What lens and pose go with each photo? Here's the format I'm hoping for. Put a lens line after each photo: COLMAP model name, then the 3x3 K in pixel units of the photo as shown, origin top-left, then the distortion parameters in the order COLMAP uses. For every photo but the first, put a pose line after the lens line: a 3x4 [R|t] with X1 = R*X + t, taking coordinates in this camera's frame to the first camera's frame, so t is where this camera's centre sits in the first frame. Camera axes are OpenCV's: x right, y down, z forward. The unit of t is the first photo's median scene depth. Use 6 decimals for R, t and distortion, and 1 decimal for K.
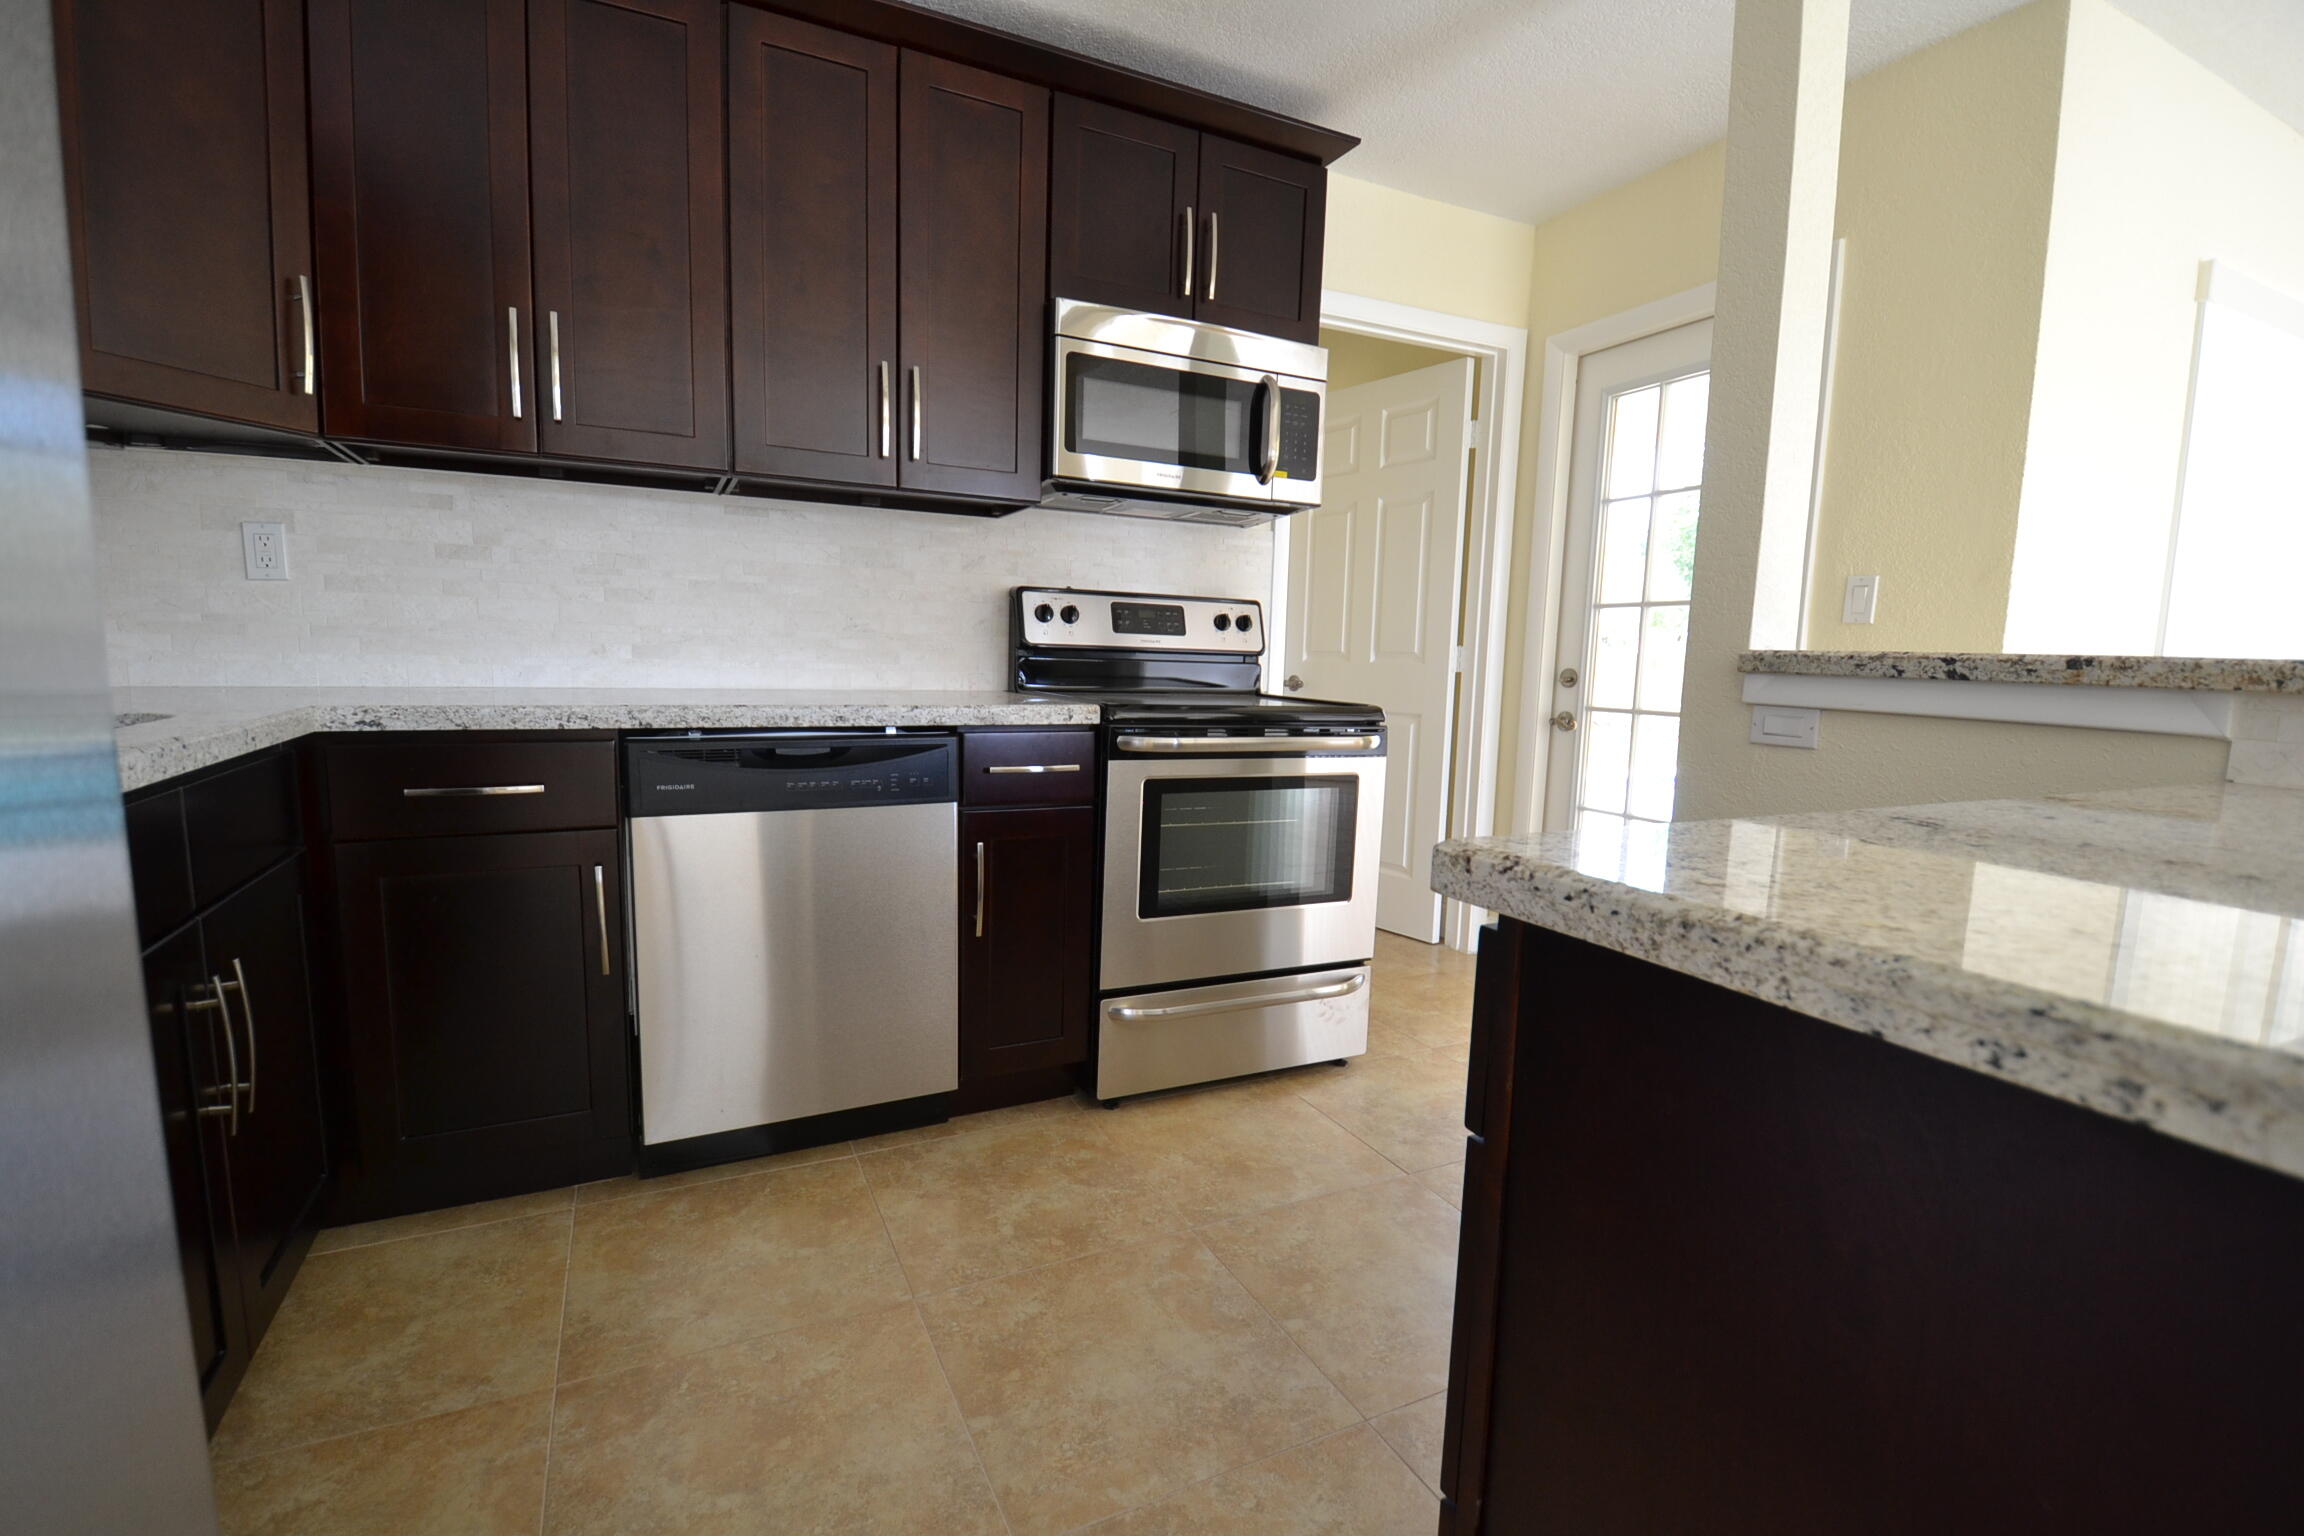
lens RADIAL K [[1017.0, 0, 1147.6], [0, 1017.0, 778.9], [0, 0, 1]] dist [-0.013269, -0.000623]
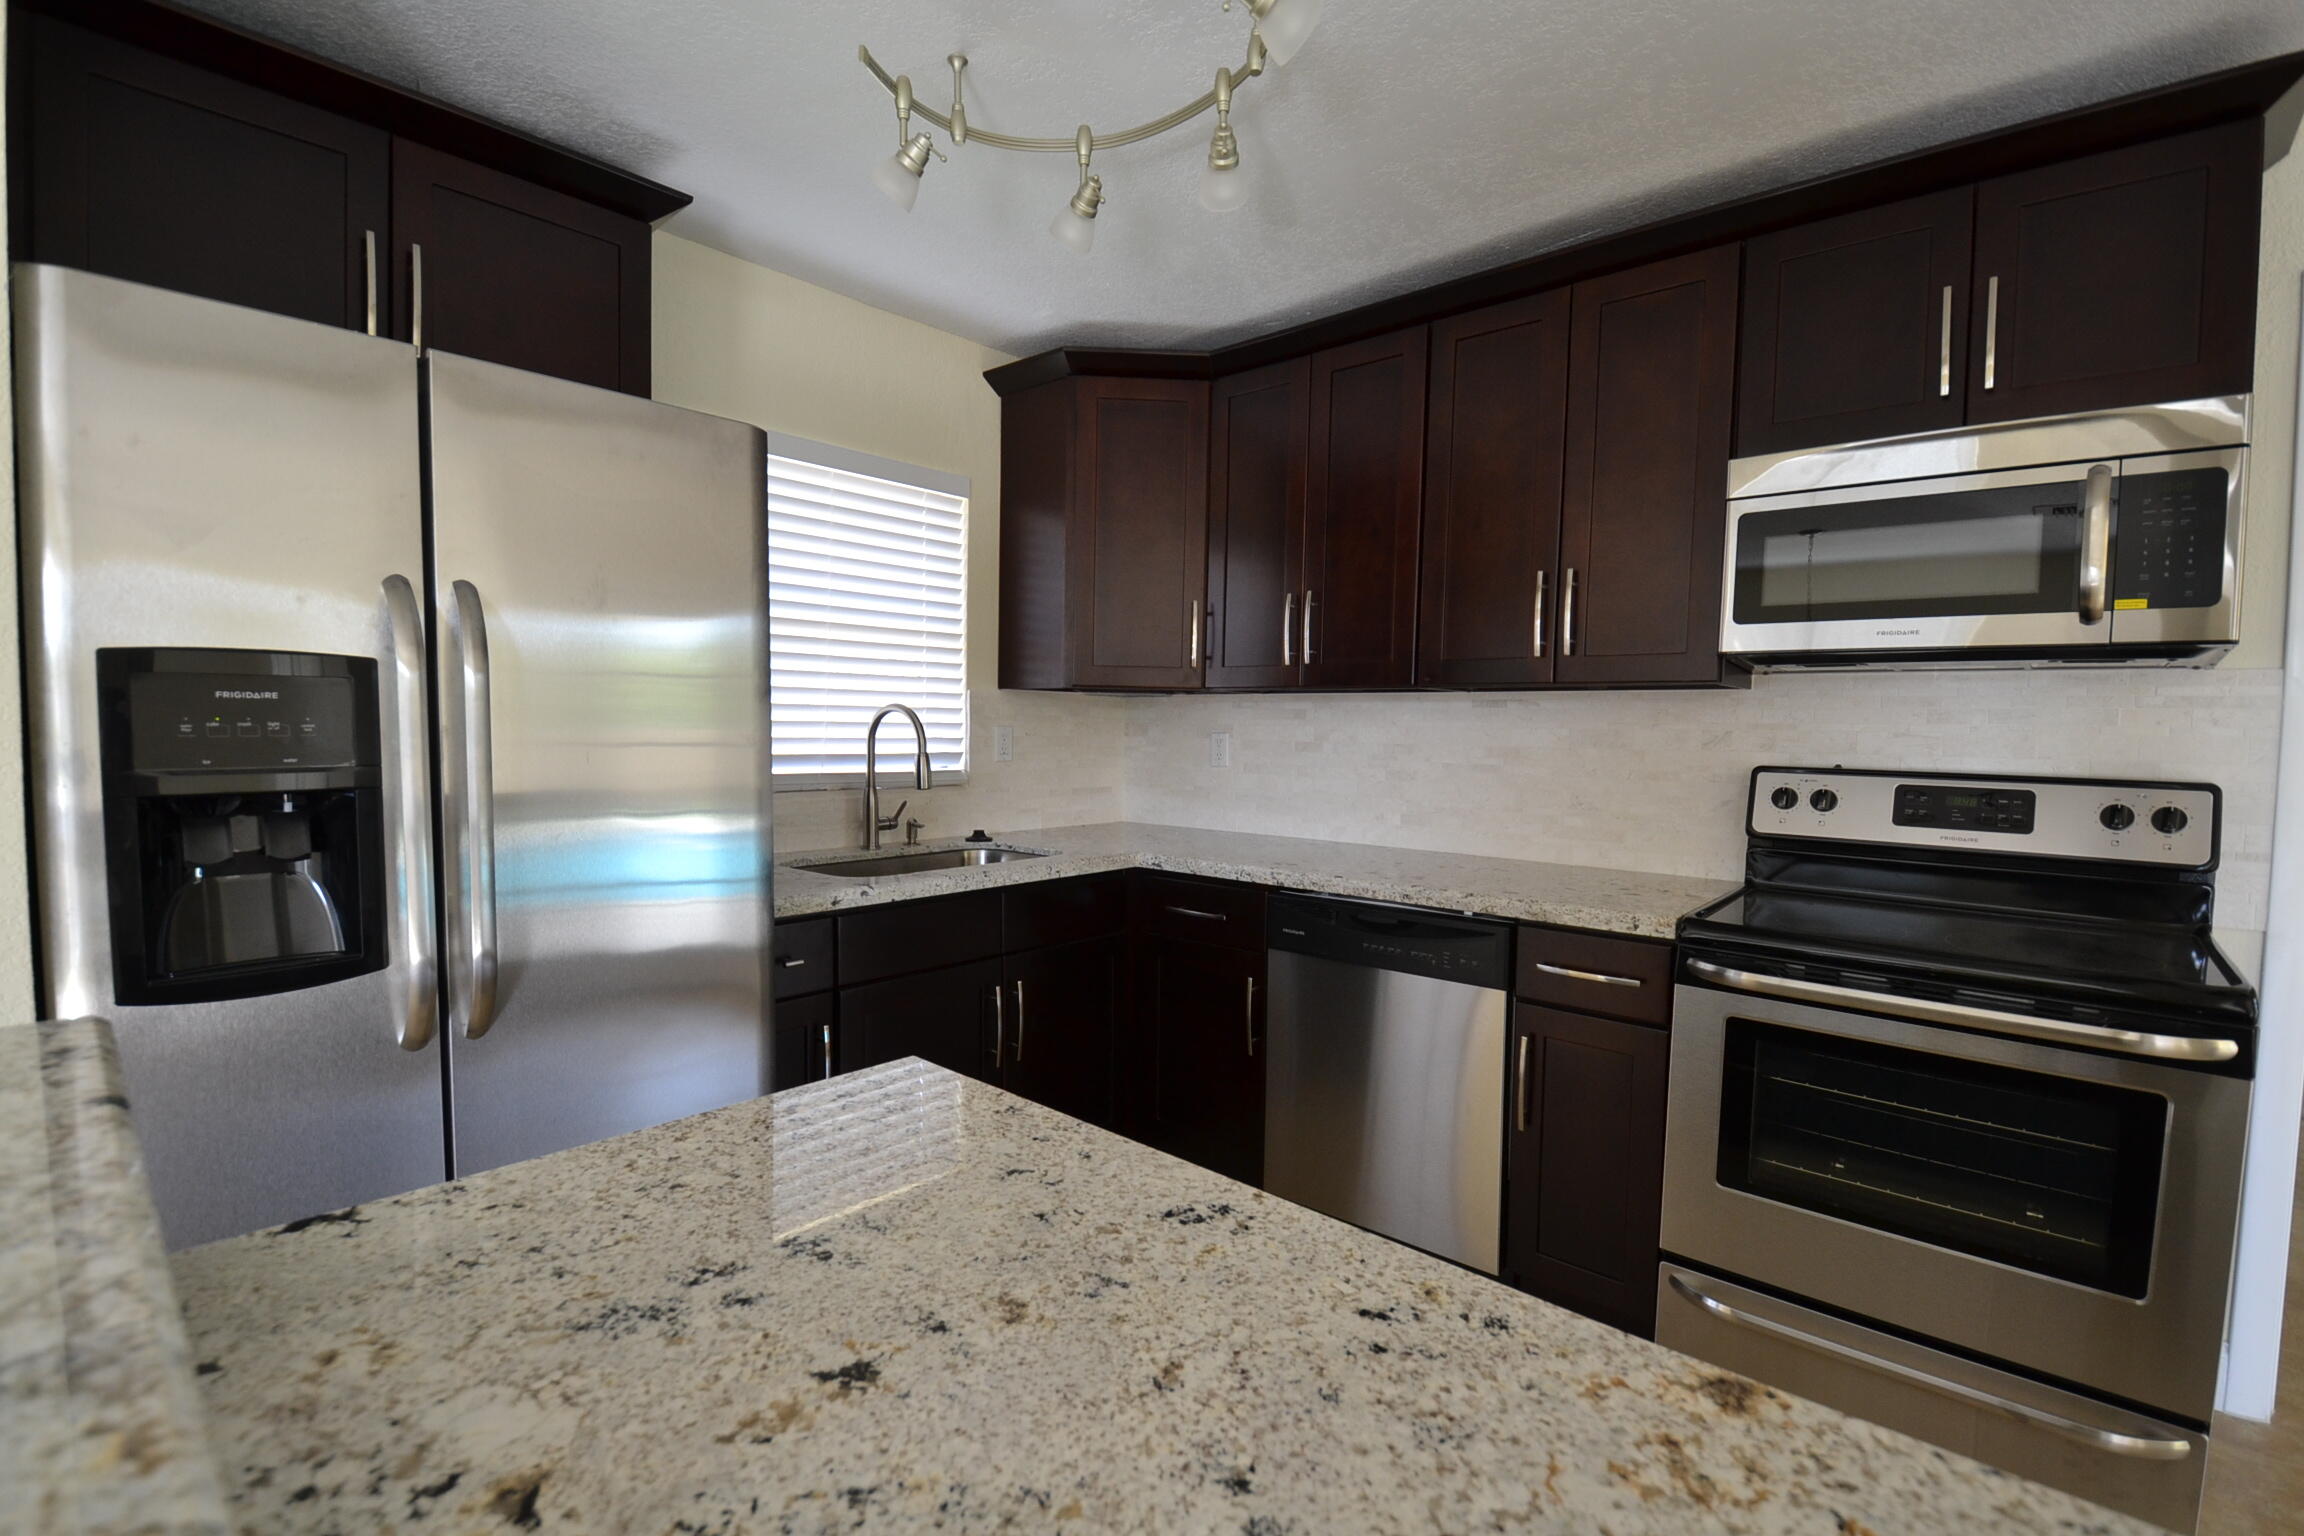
lens RADIAL K [[1017.0, 0, 1147.6], [0, 1017.0, 778.9], [0, 0, 1]] dist [-0.013269, -0.000623]
pose [[0.369360, 0.029852, -0.928807, 0.558758], [-0.120720, 0.992556, -0.016106, -0.116205], [0.921412, 0.118074, 0.370214, 0.225660]]
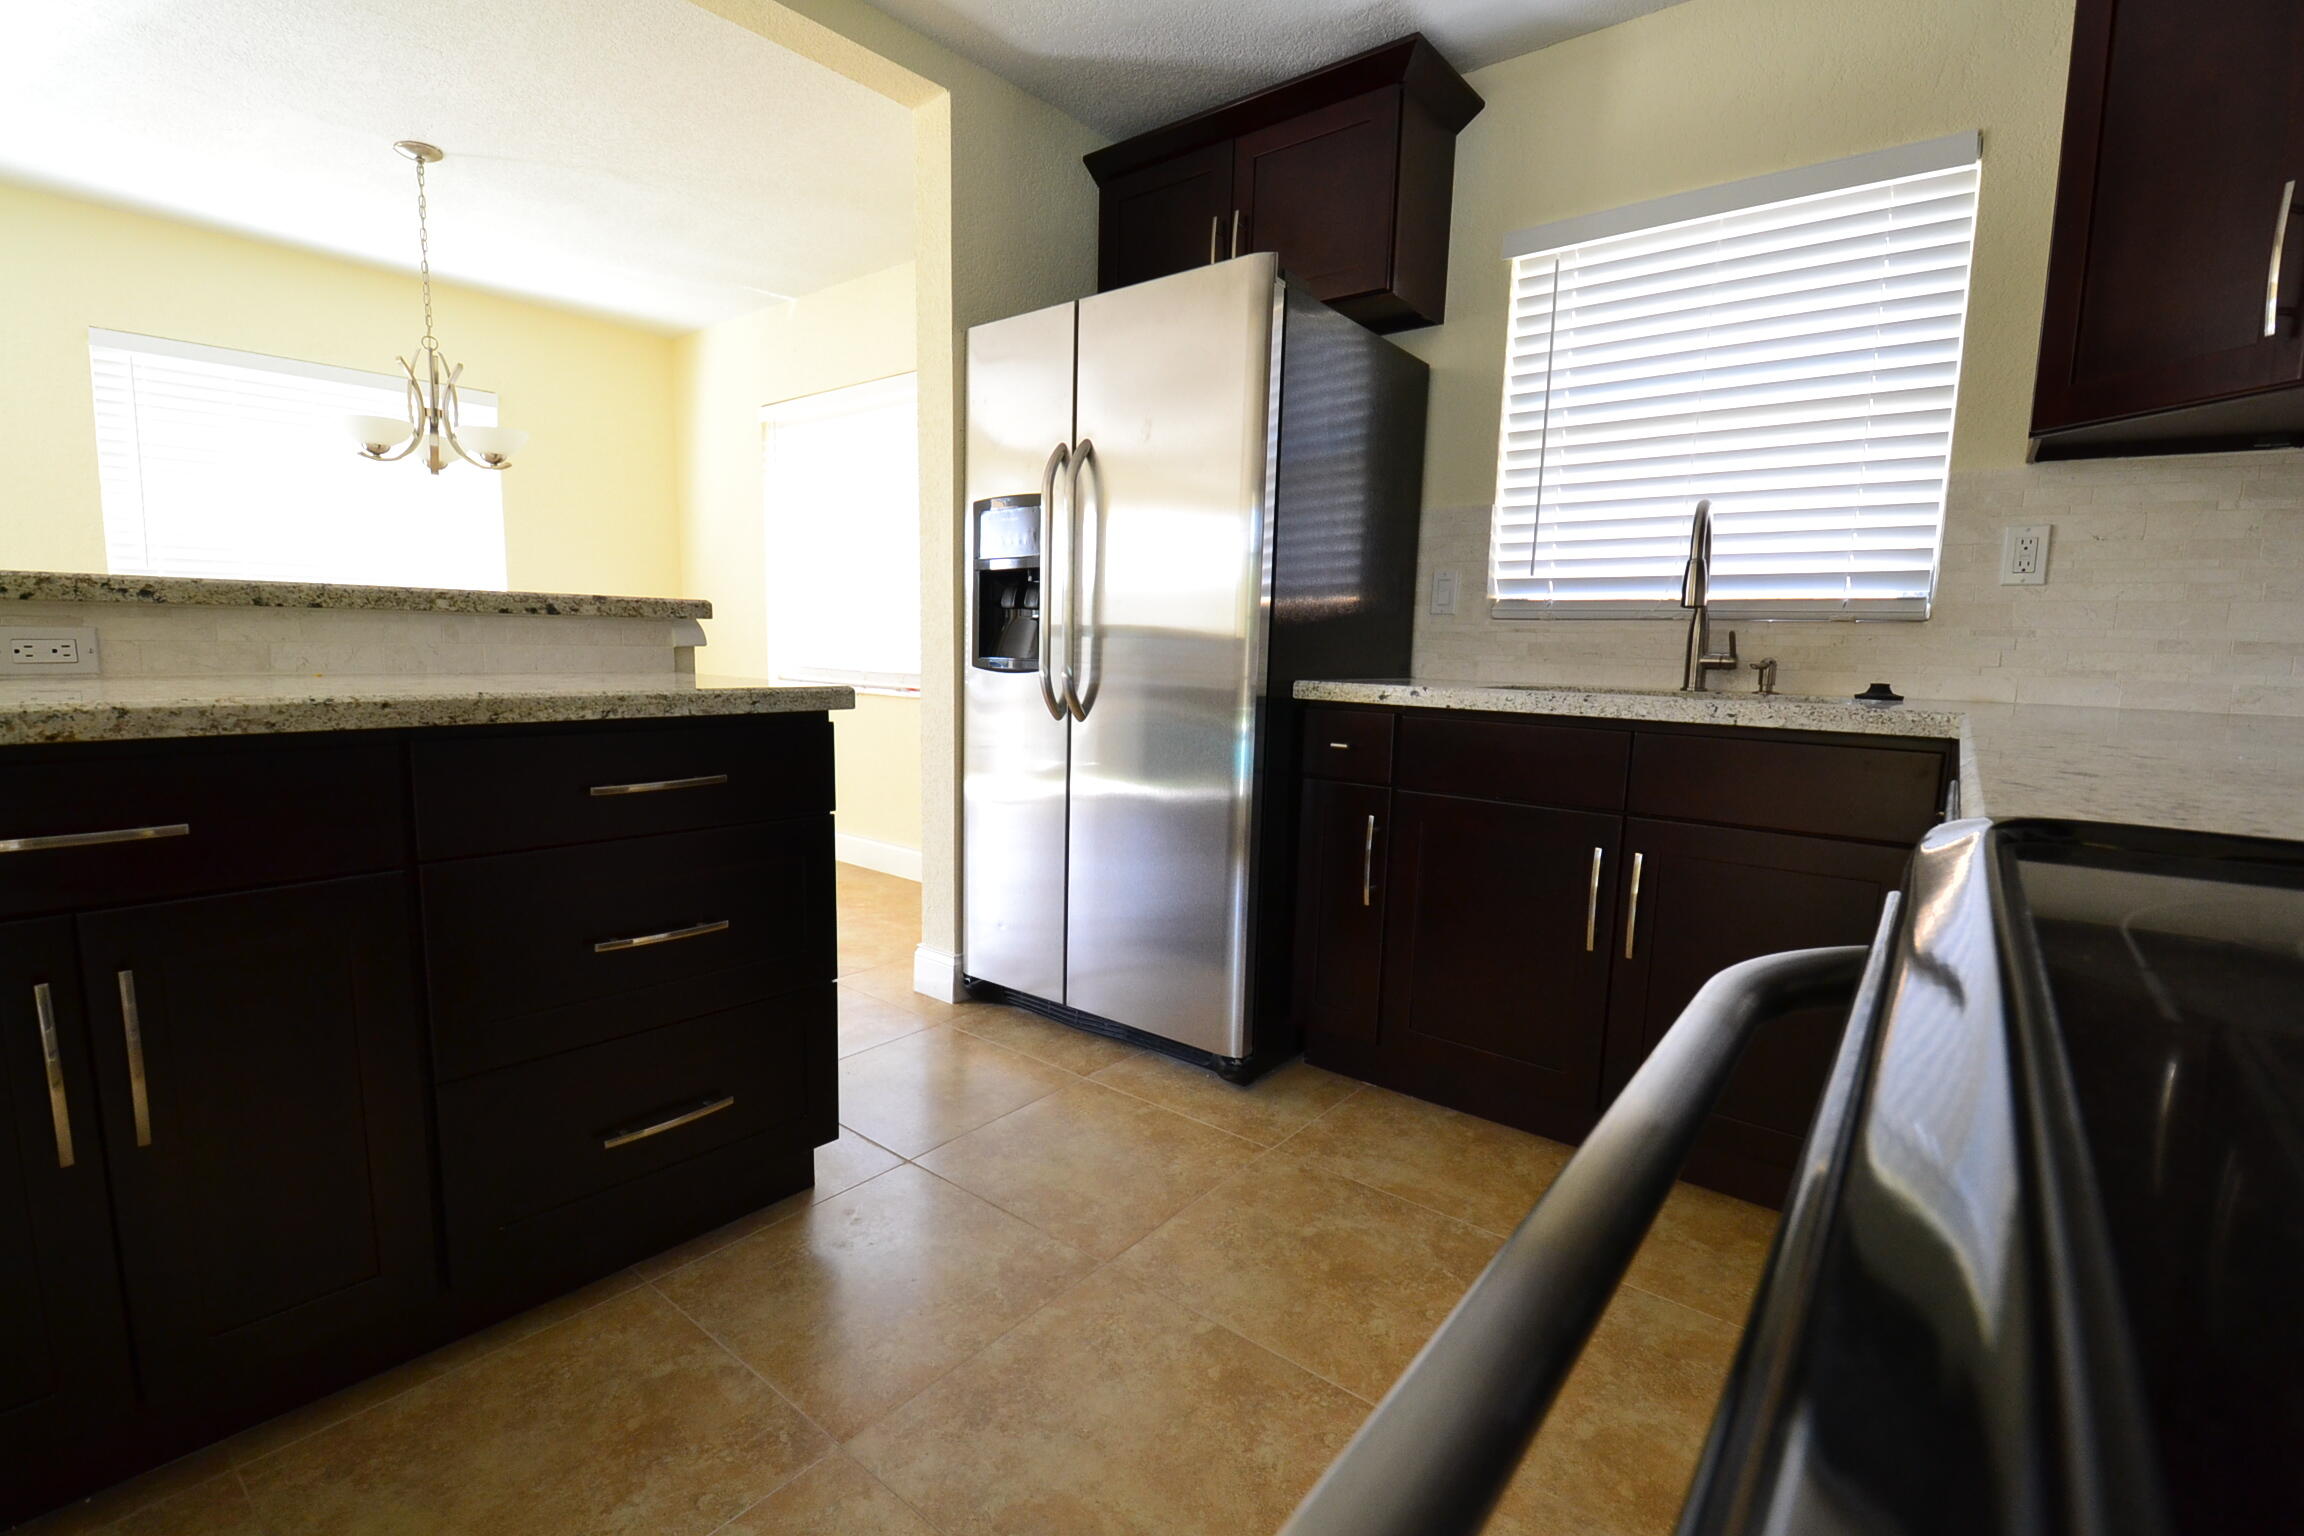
lens RADIAL K [[1017.0, 0, 1147.6], [0, 1017.0, 778.9], [0, 0, 1]] dist [-0.013269, -0.000623]
pose [[-0.904013, 0.015630, -0.427219, 0.202961], [-0.094831, 0.967103, 0.236048, -0.111539], [0.416854, 0.253904, -0.872792, 1.031299]]
